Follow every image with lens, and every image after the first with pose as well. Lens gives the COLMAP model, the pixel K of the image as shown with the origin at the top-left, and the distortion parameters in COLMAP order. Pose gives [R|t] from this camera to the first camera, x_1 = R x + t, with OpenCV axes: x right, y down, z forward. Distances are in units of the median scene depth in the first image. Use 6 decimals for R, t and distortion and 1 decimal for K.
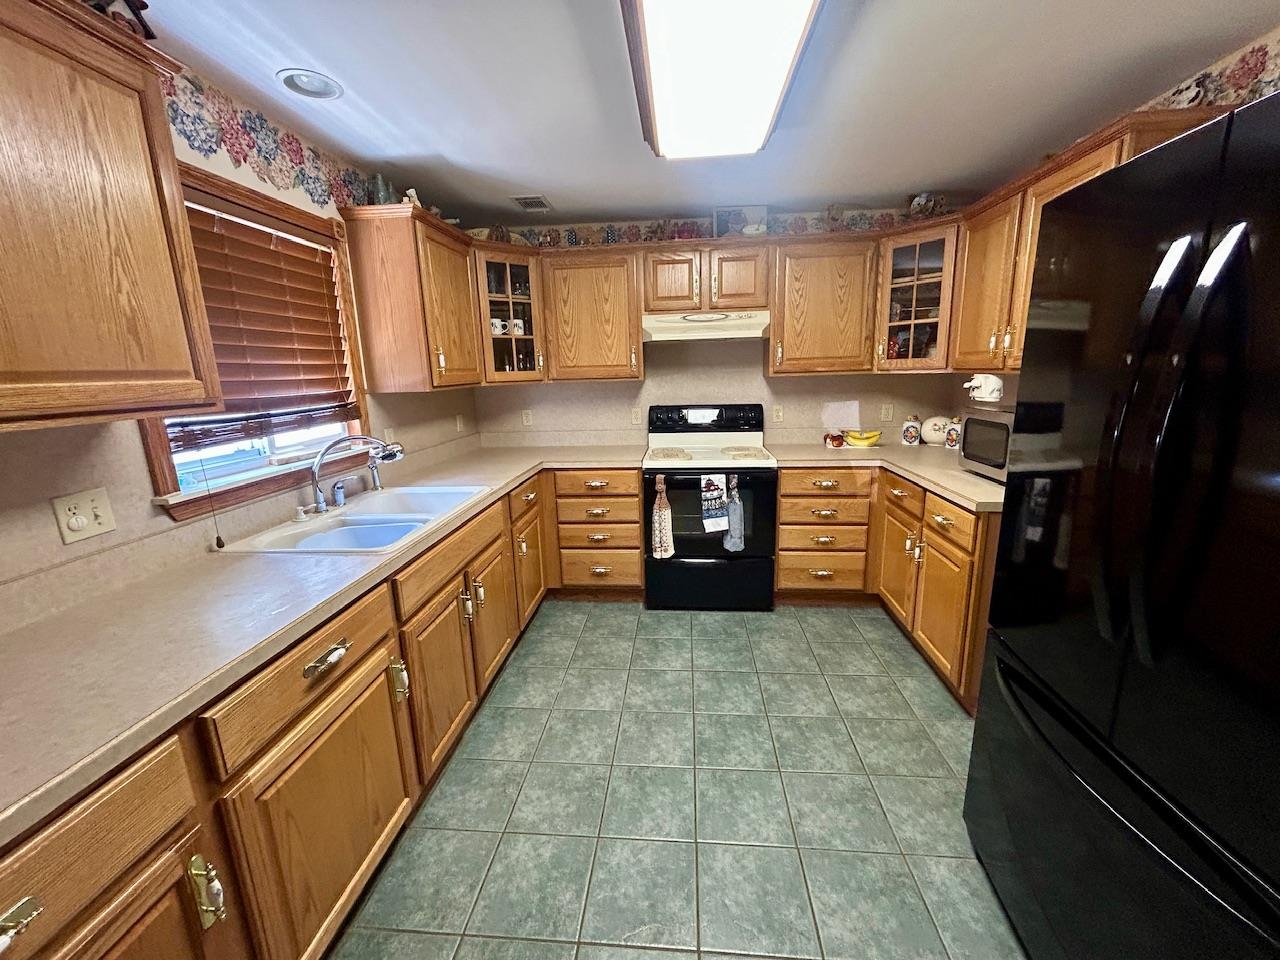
lens RADIAL K [[511.8, 0, 640.8], [0, 511.8, 477.6], [0, 0, 1]] dist [0.001199, -0.001131]
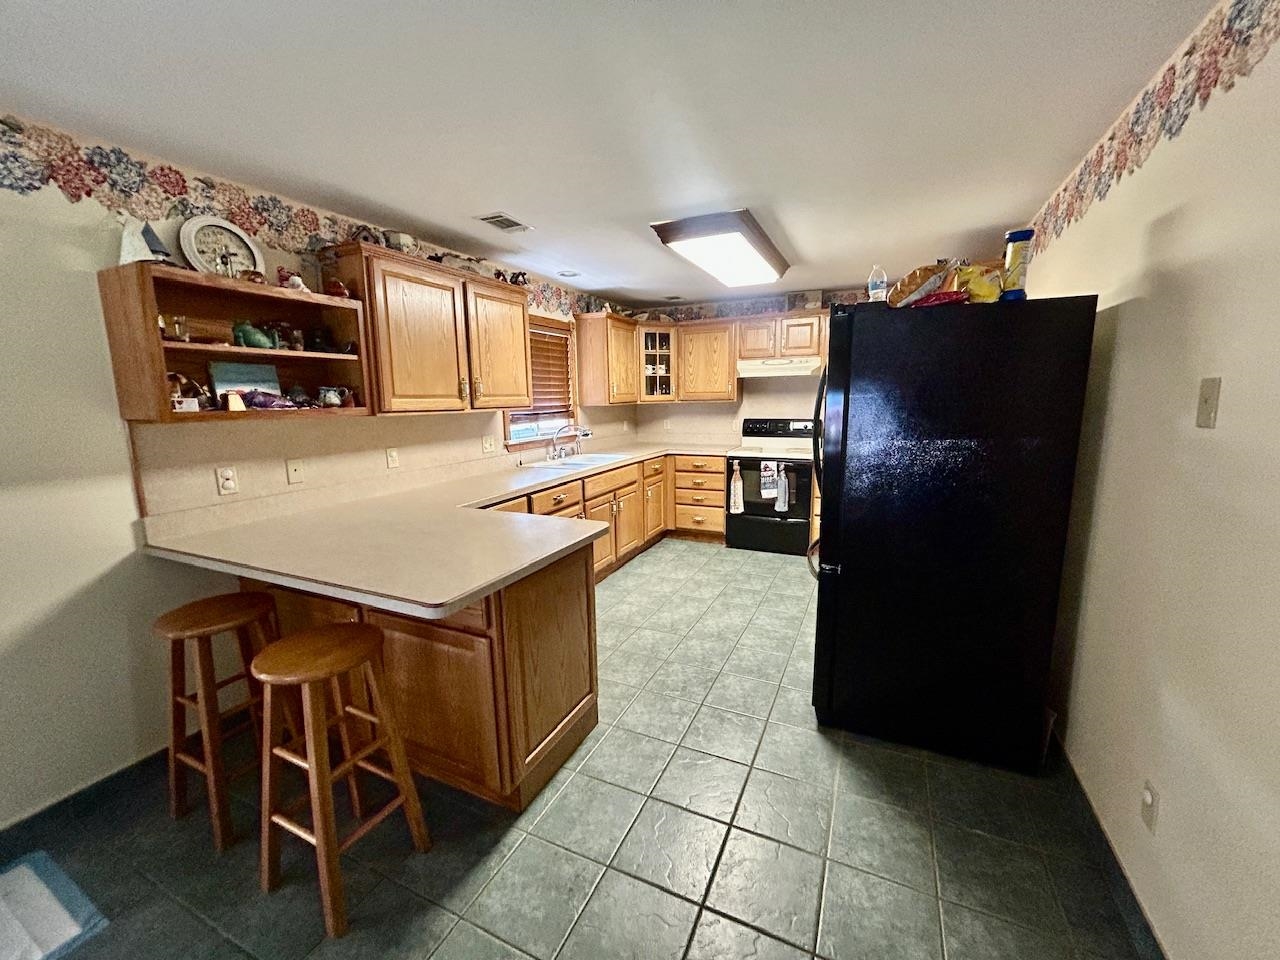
lens RADIAL K [[511.8, 0, 645.0], [0, 511.8, 479.1], [0, 0, 1]] dist [0.001199, -0.001131]
pose [[0.941059, 0.066490, -0.331642, 0.304932], [-0.080093, 0.996408, -0.027504, 0.121690], [0.328622, 0.052445, 0.943004, -0.609260]]
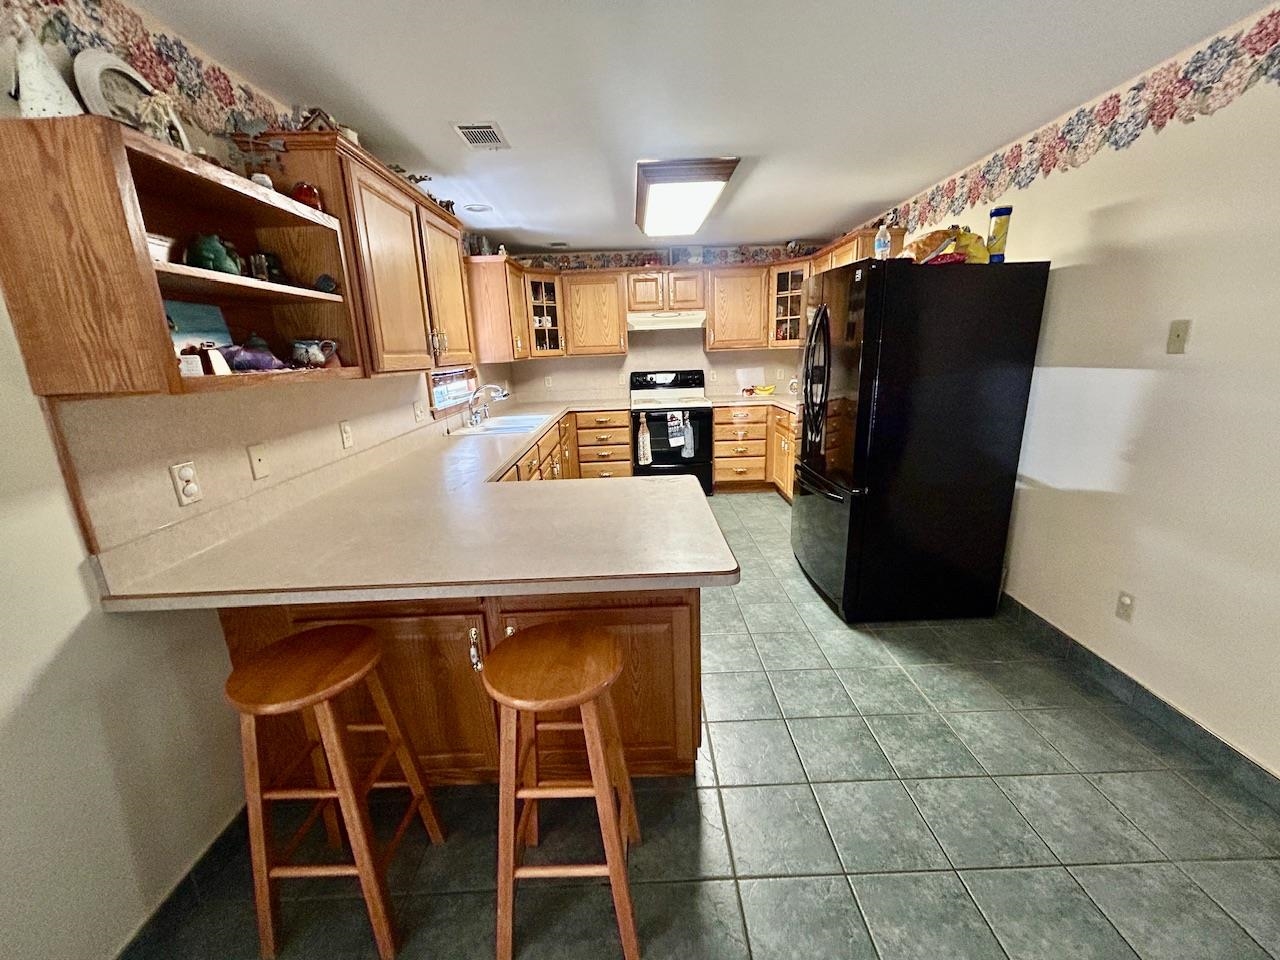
lens RADIAL K [[511.8, 0, 642.5], [0, 511.8, 478.9], [0, 0, 1]] dist [0.001199, -0.001131]
pose [[0.994655, -0.034055, 0.097476, -0.129355], [0.030281, 0.998743, 0.039937, 0.141930], [-0.098714, -0.036772, 0.994436, -0.642446]]
